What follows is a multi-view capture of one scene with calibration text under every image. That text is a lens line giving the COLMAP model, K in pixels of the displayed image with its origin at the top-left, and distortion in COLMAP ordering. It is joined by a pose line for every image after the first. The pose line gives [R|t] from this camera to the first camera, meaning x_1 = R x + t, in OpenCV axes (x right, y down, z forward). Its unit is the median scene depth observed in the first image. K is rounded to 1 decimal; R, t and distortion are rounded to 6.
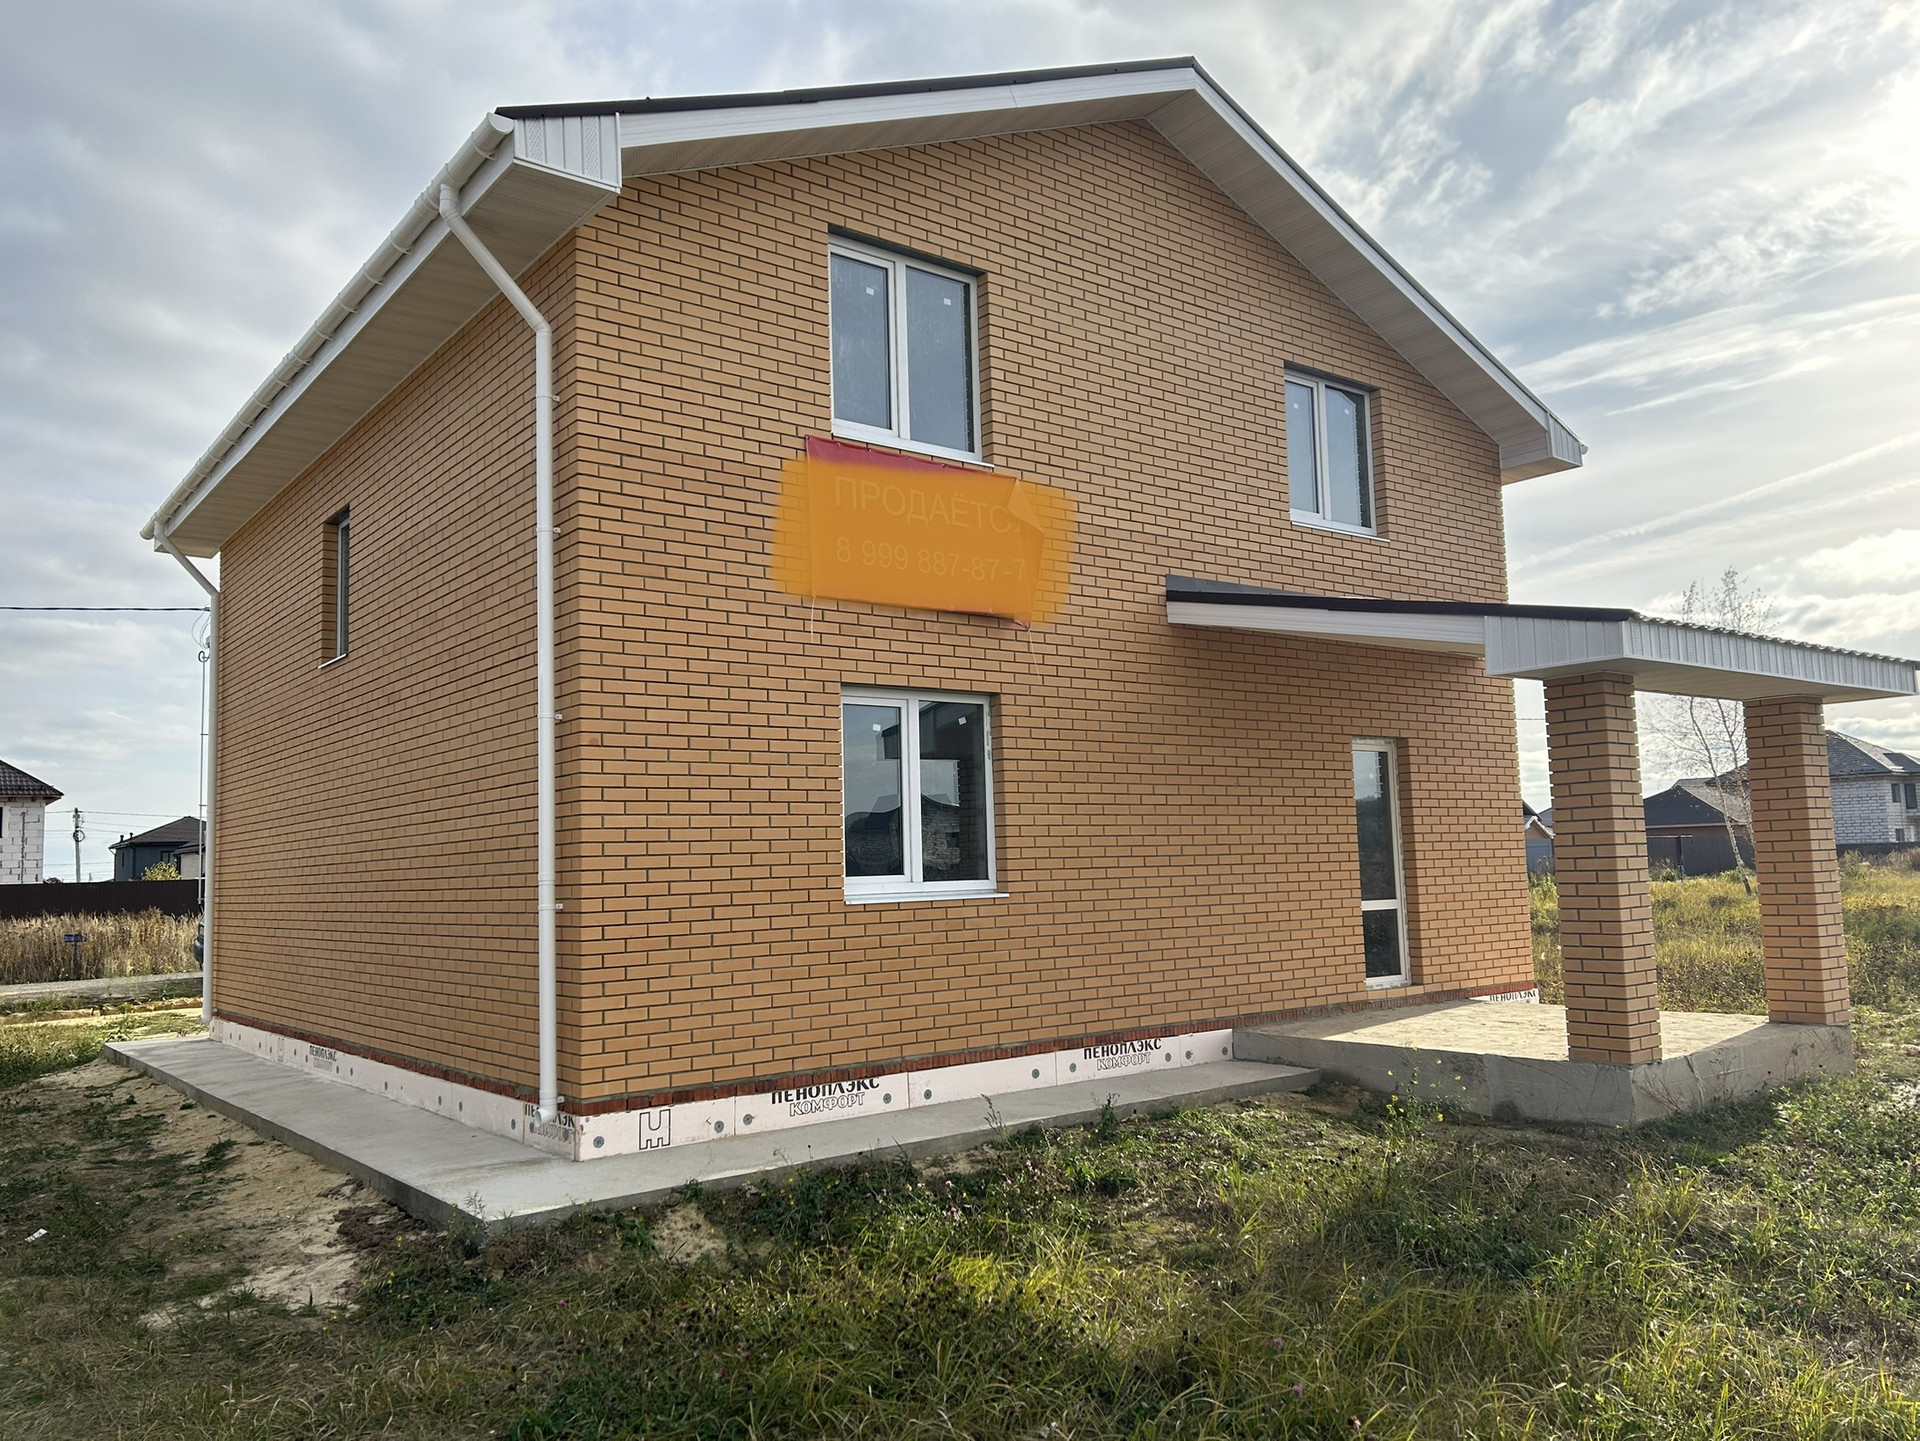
lens RADIAL K [[1441.8, 0, 952.0], [0, 1441.8, 708.2], [0, 0, 1]] dist [0.059738, -0.066268]
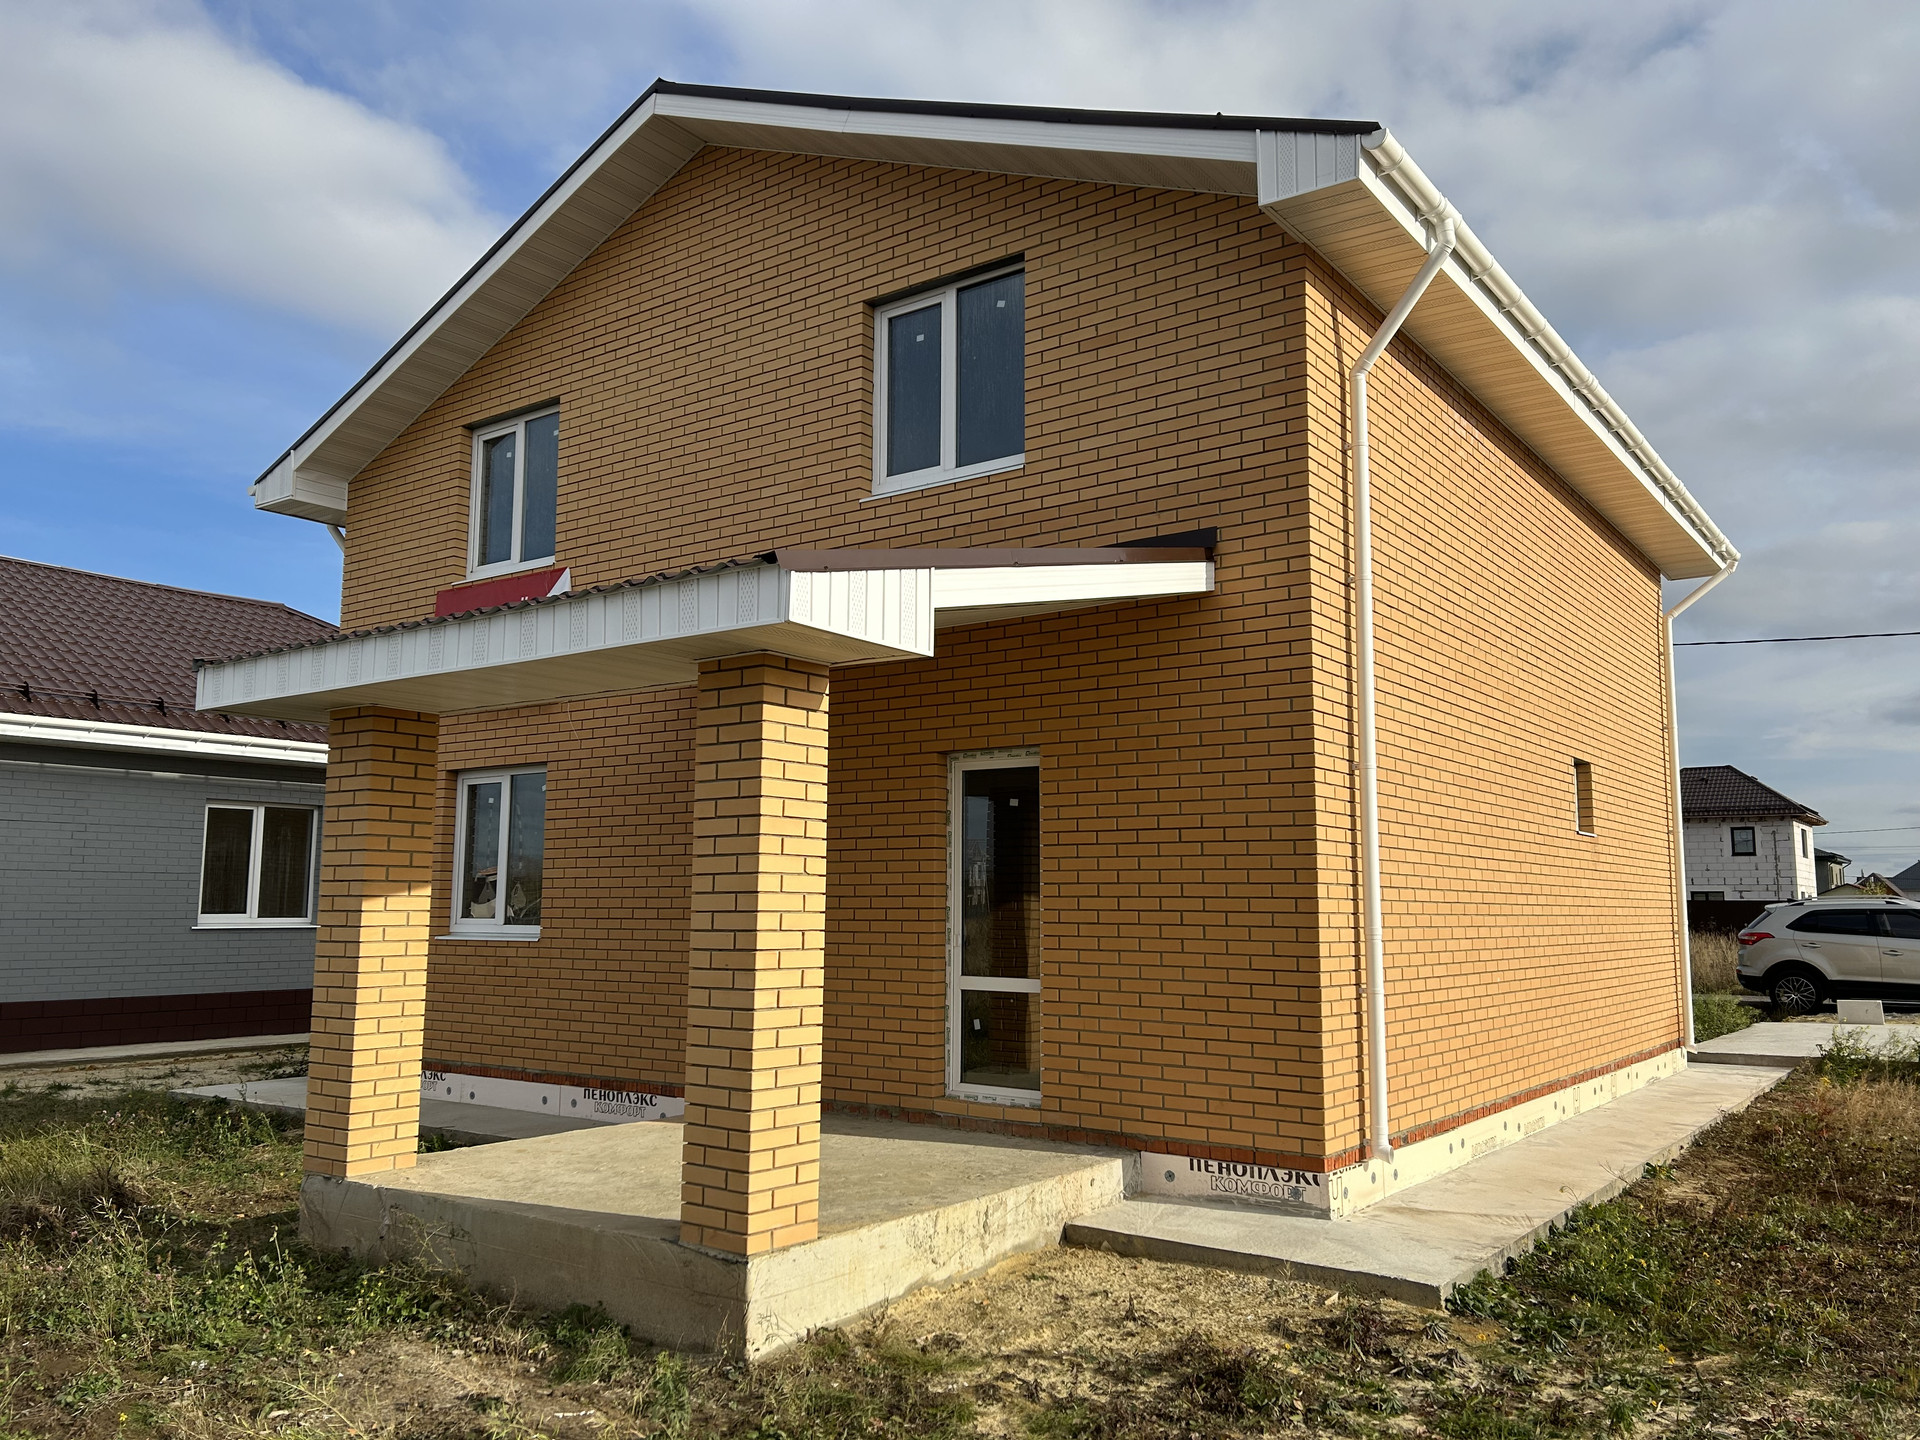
lens RADIAL K [[1441.8, 0, 957.1], [0, 1441.8, 737.3], [0, 0, 1]] dist [0.059738, -0.066268]
pose [[0.275700, -0.093384, -0.956697, 1.247947], [0.086325, 0.993654, -0.072114, 0.082339], [0.957360, -0.062704, 0.282011, 1.007411]]
